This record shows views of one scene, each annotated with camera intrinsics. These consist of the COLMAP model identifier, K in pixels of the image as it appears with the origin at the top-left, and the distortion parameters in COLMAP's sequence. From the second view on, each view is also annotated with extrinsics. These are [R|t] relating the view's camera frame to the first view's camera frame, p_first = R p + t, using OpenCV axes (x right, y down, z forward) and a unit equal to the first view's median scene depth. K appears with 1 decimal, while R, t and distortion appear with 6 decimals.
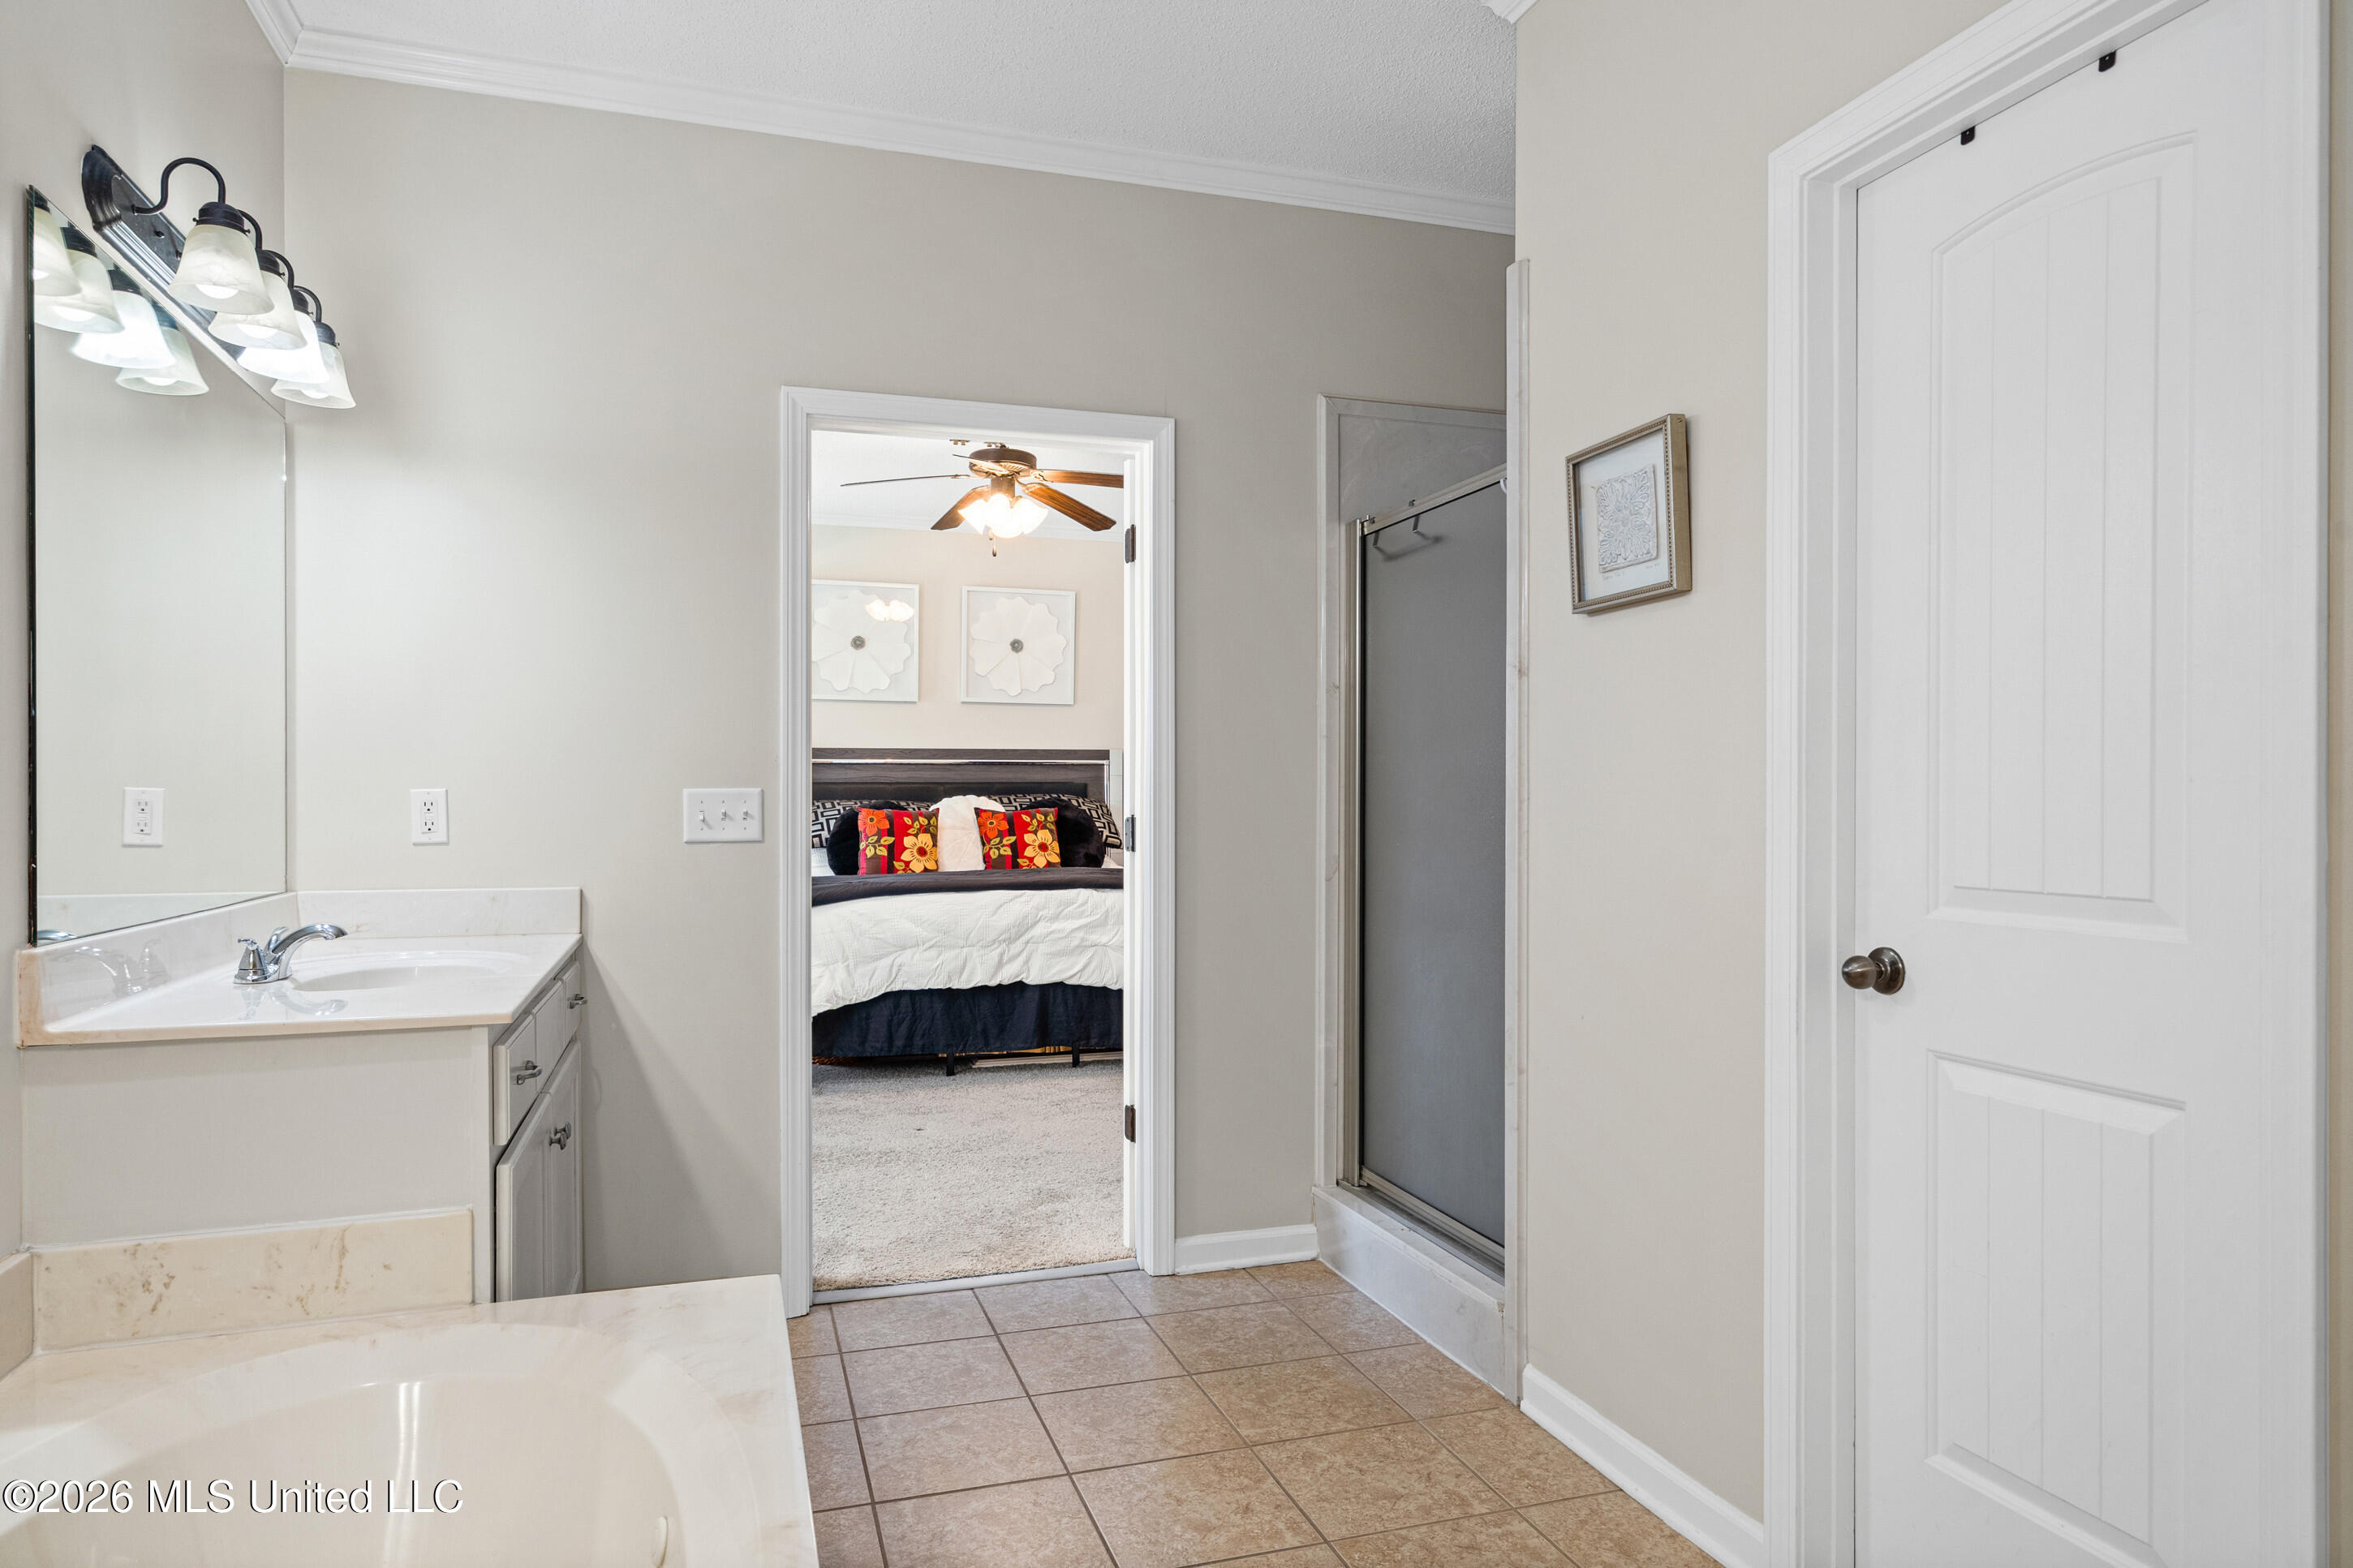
lens RADIAL K [[1368.4, 0, 1174.1], [0, 1368.4, 783.2], [0, 0, 1]] dist [0.002020, 0.000231]
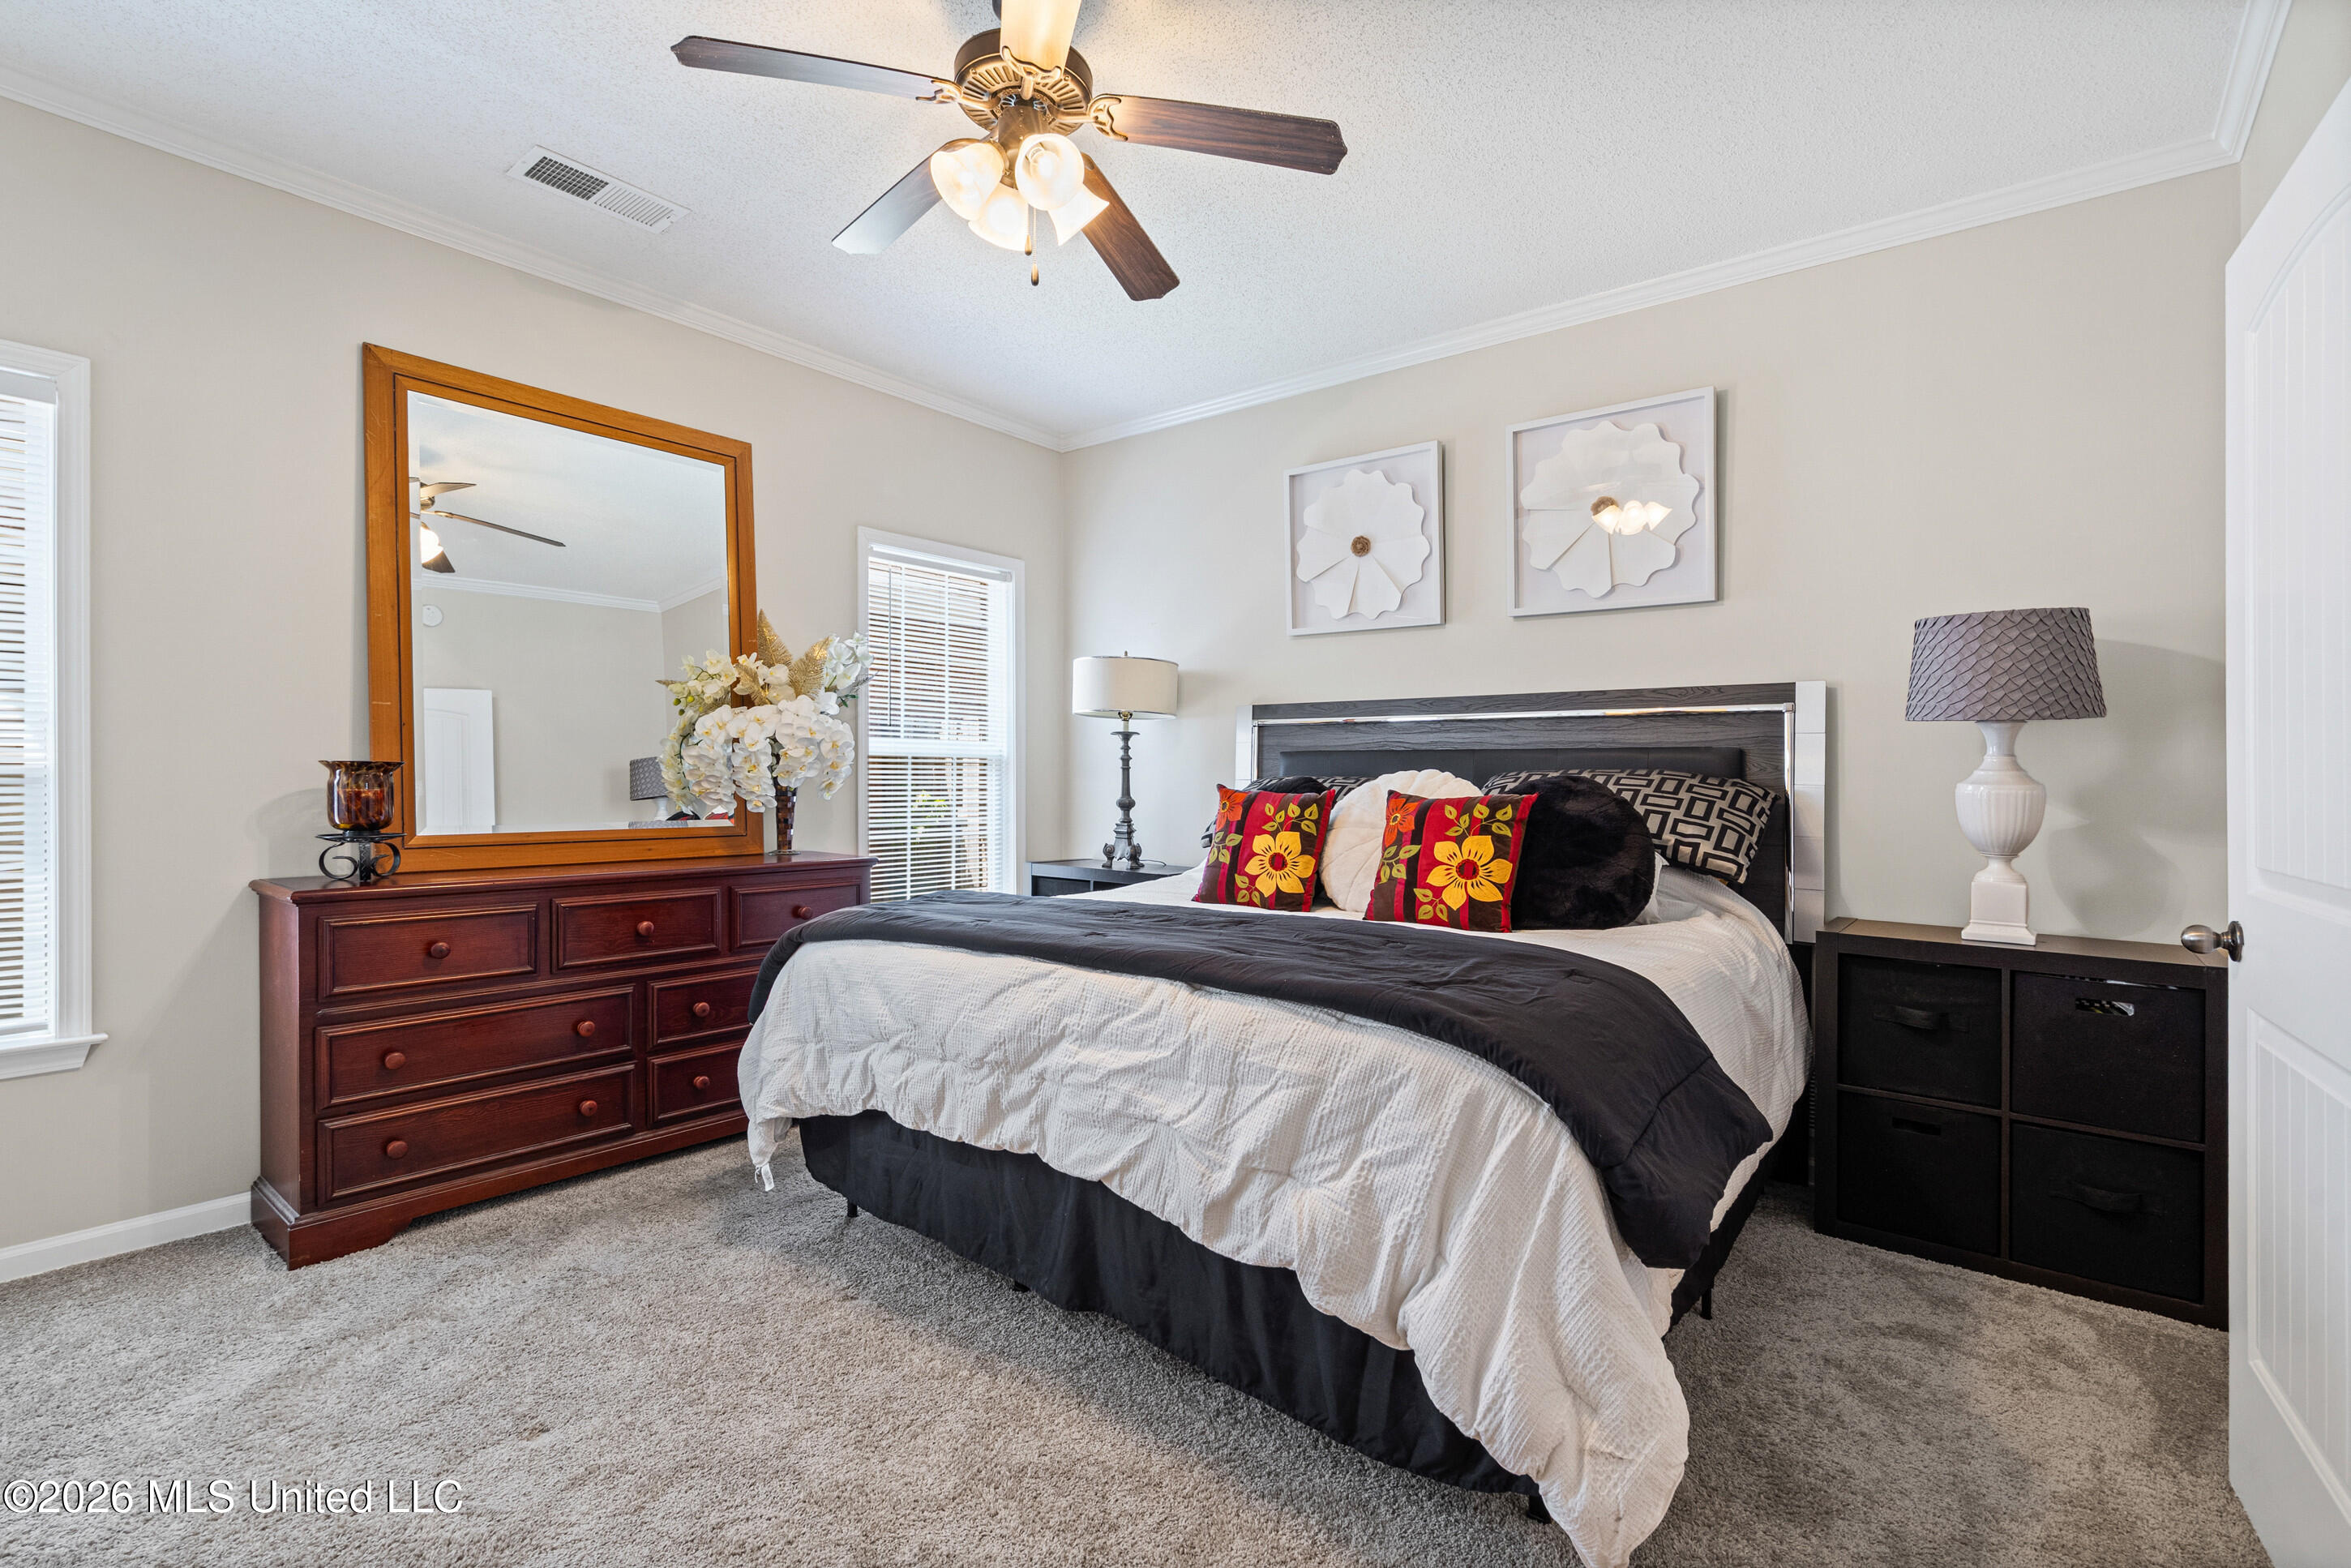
lens RADIAL K [[1071.0, 0, 1174.1], [0, 1071.0, 792.3], [0, 0, 1]] dist [-0.003182, 0.000819]
pose [[0.549381, 0.014805, -0.835441, 0.196524], [-0.002659, 0.999869, 0.015970, 0.012950], [0.835568, -0.006553, 0.549348, 0.758464]]
